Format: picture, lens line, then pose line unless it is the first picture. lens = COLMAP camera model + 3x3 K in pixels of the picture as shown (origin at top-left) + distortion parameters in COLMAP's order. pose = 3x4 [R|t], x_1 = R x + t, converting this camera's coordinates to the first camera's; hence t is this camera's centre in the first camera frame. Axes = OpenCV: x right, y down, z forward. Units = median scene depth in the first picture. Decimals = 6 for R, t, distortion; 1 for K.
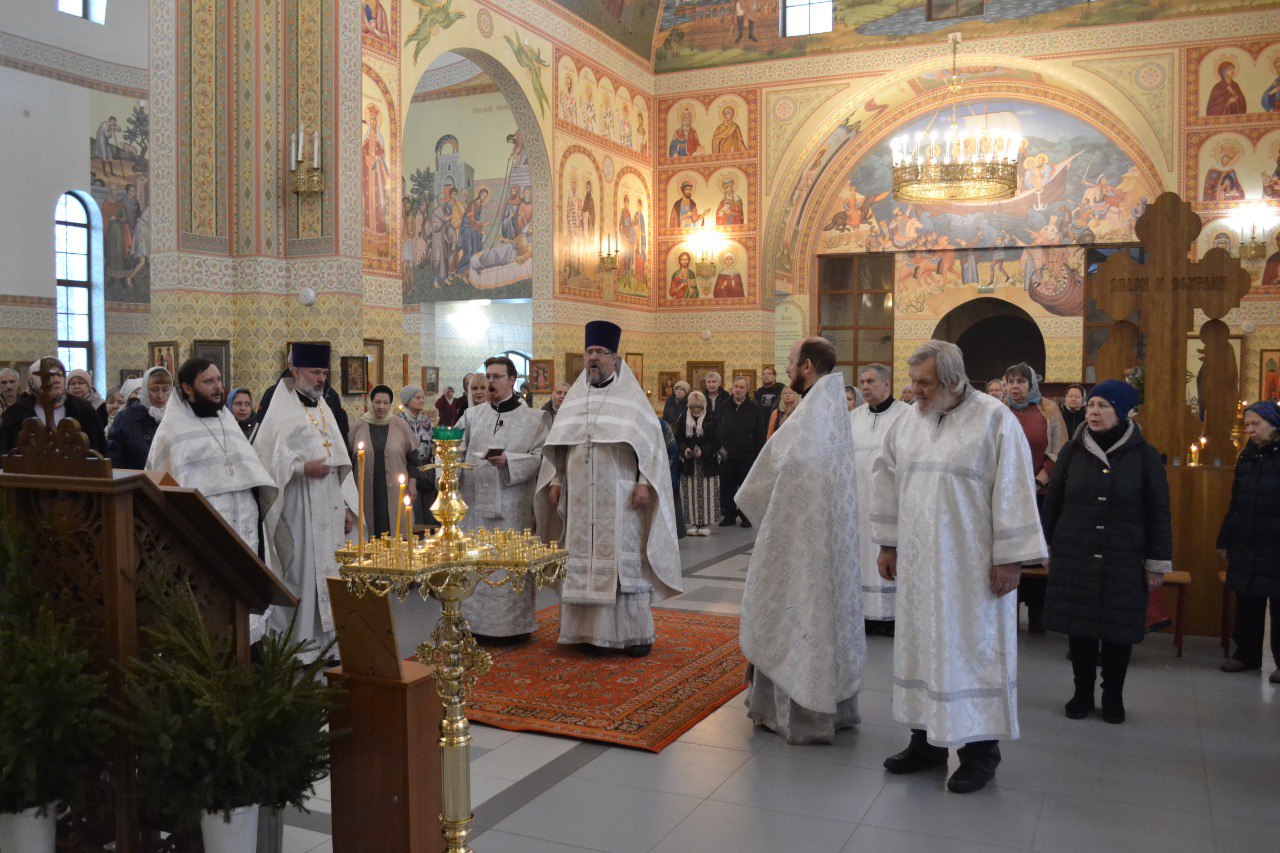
lens RADIAL K [[1117.1, 0, 642.1], [0, 1117.1, 443.6], [0, 0, 1]] dist [-0.075059, 0.012406]
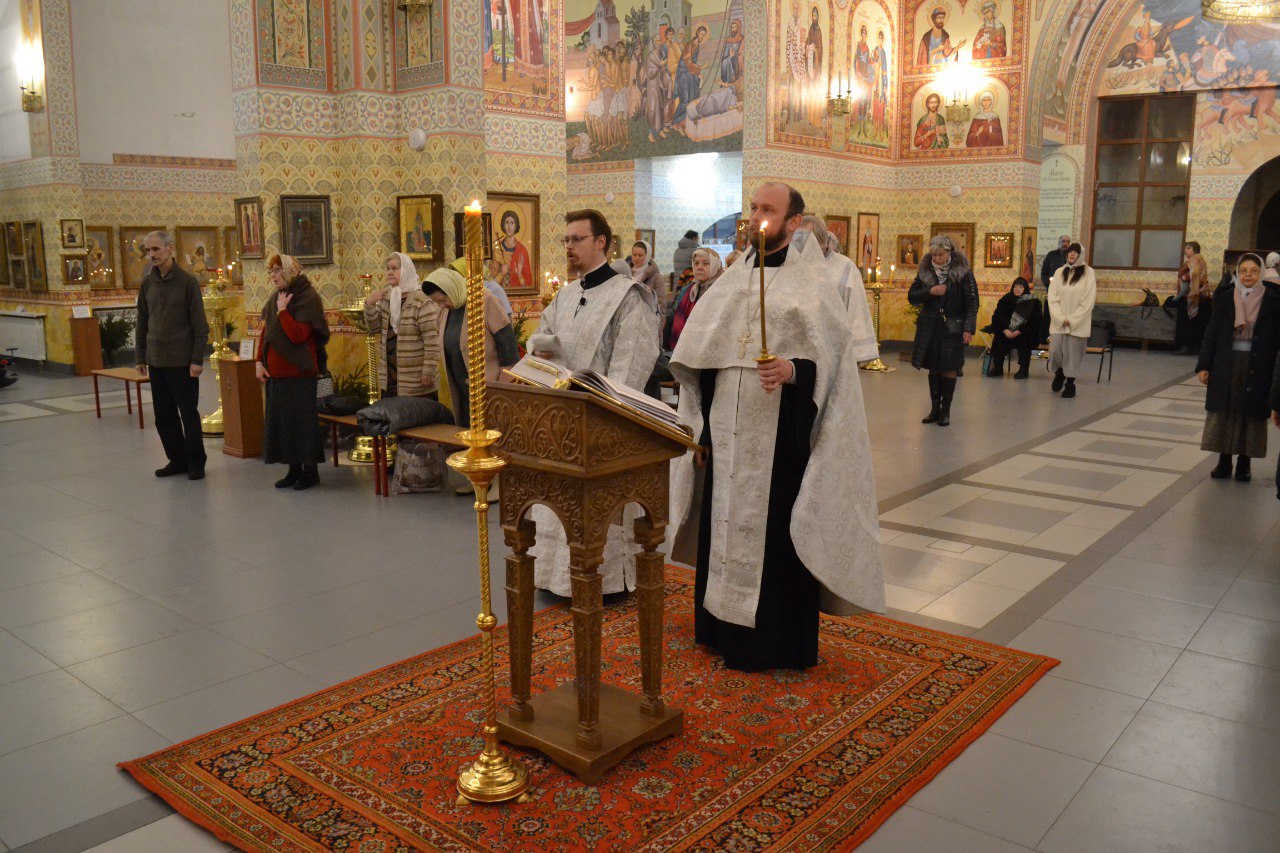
lens RADIAL K [[1028.8, 0, 637.2], [0, 1028.8, 442.5], [0, 0, 1]] dist [-0.084959, 0.014236]
pose [[0.965063, 0.048457, -0.257498, 0.032106], [-0.013820, 0.990796, 0.134658, -0.008367], [0.261653, -0.126395, 0.956850, 0.168819]]
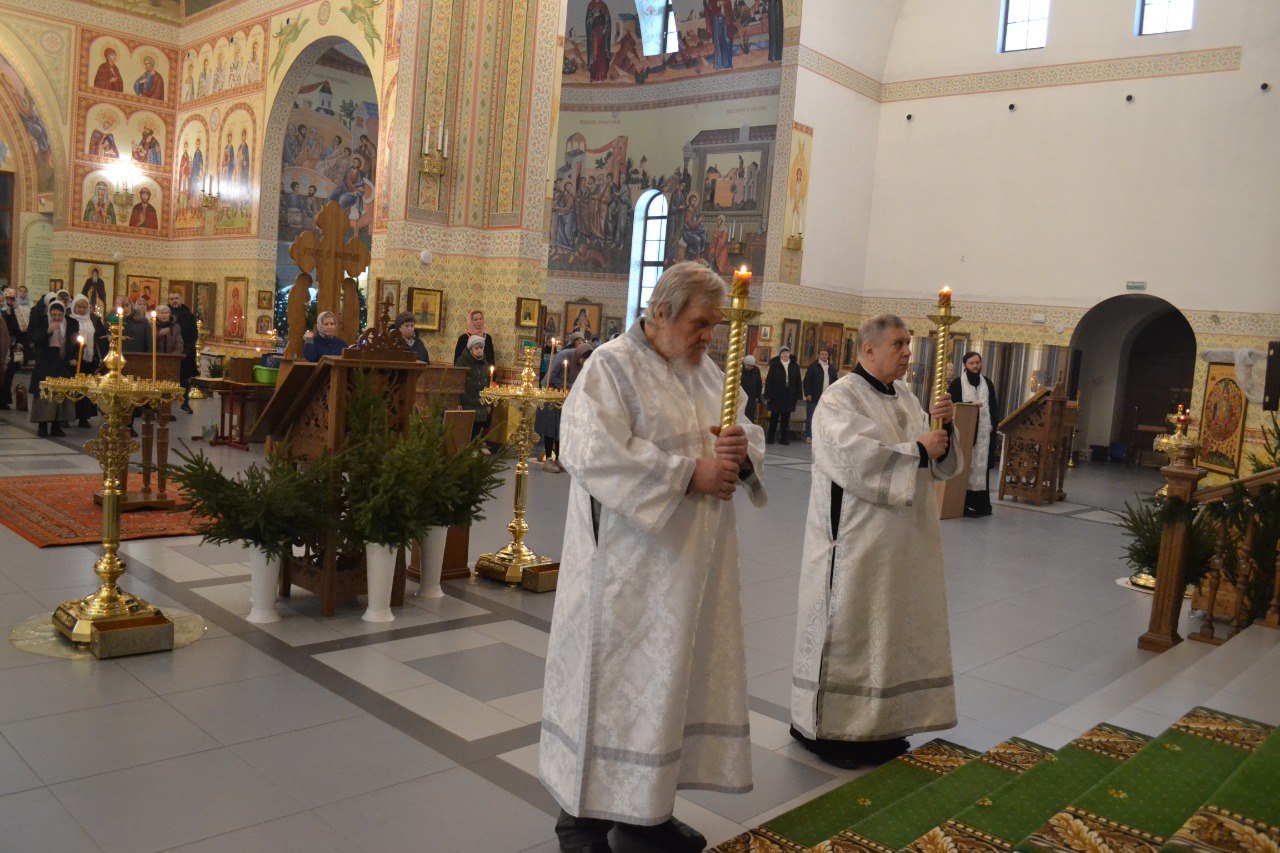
lens RADIAL K [[1025.5, 0, 638.1], [0, 1025.5, 441.8], [0, 0, 1]] dist [-0.085528, 0.014938]
pose [[0.318466, -0.070351, 0.945320, -0.333277], [-0.021723, 0.996439, 0.081473, 0.002889], [-0.947685, -0.046482, 0.315804, 0.012651]]
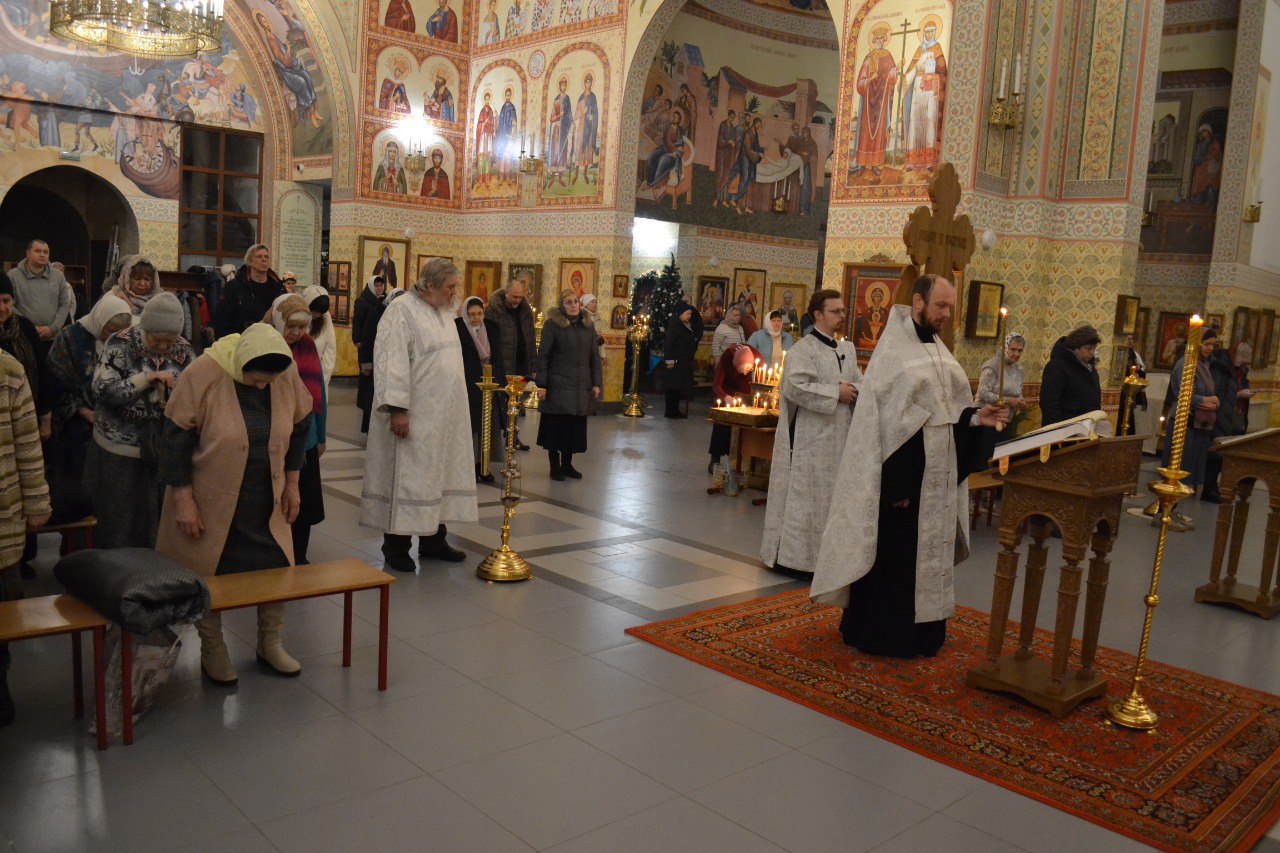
lens RADIAL K [[1025.5, 0, 638.1], [0, 1025.5, 441.8], [0, 0, 1]] dist [-0.085528, 0.014938]
pose [[0.375491, -0.105642, 0.920786, -0.264914], [-0.011315, 0.992886, 0.118529, -0.019048], [-0.926757, -0.054925, 0.371624, 0.330374]]
